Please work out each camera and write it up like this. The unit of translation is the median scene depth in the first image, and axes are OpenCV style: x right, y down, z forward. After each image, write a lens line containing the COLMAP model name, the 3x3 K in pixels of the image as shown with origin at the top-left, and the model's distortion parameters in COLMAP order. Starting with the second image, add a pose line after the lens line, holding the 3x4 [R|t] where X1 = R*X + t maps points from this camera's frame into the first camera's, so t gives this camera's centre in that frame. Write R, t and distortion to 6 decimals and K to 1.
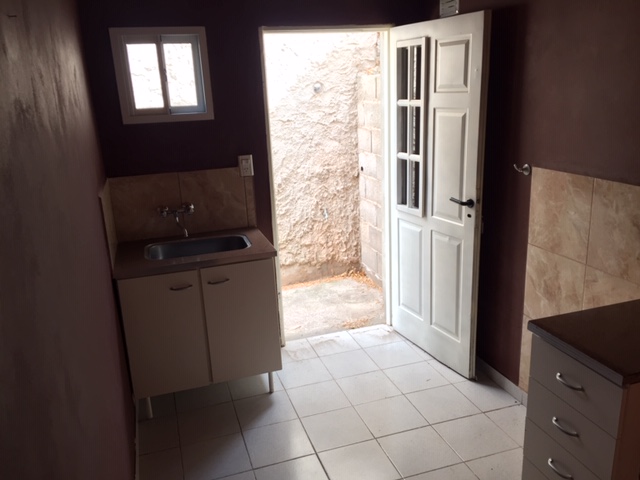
lens RADIAL K [[542.7, 0, 318.5], [0, 542.7, 250.1], [0, 0, 1]] dist [0.054986, -0.085728]
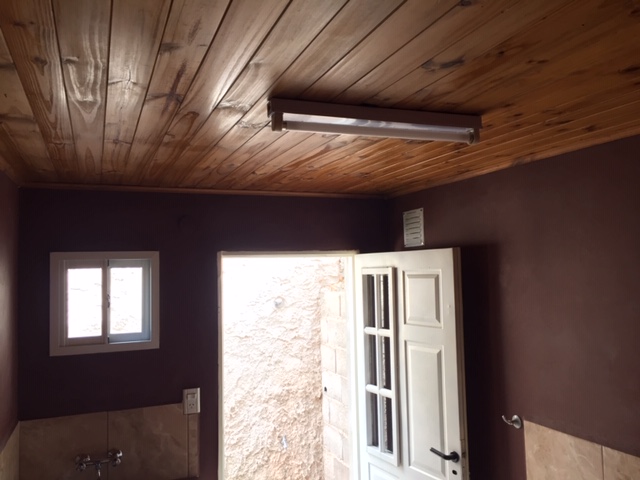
lens RADIAL K [[542.7, 0, 320.3], [0, 542.7, 238.8], [0, 0, 1]] dist [0.054986, -0.085728]
pose [[0.997237, 0.027550, 0.068995, 0.002508], [-0.001541, 0.936171, -0.351542, -0.103254], [-0.074276, 0.350464, 0.933626, 0.102593]]
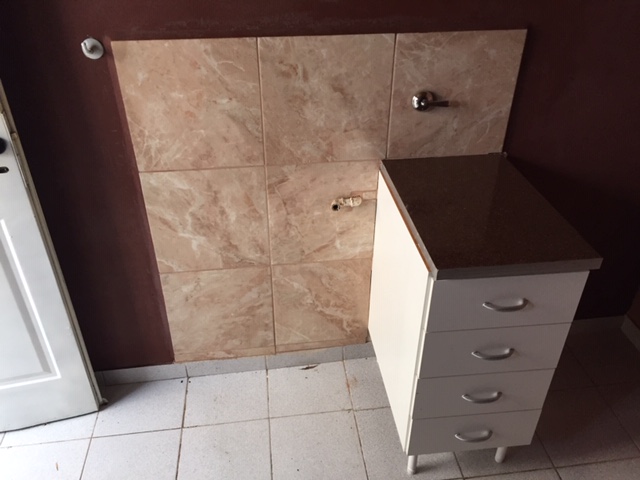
lens RADIAL K [[542.7, 0, 321.0], [0, 542.7, 237.7], [0, 0, 1]] dist [0.054986, -0.085728]
pose [[0.187192, -0.505184, 0.842465, -0.112885], [0.274642, 0.850339, 0.448882, -0.154167], [-0.943149, 0.147349, 0.297922, 0.595799]]
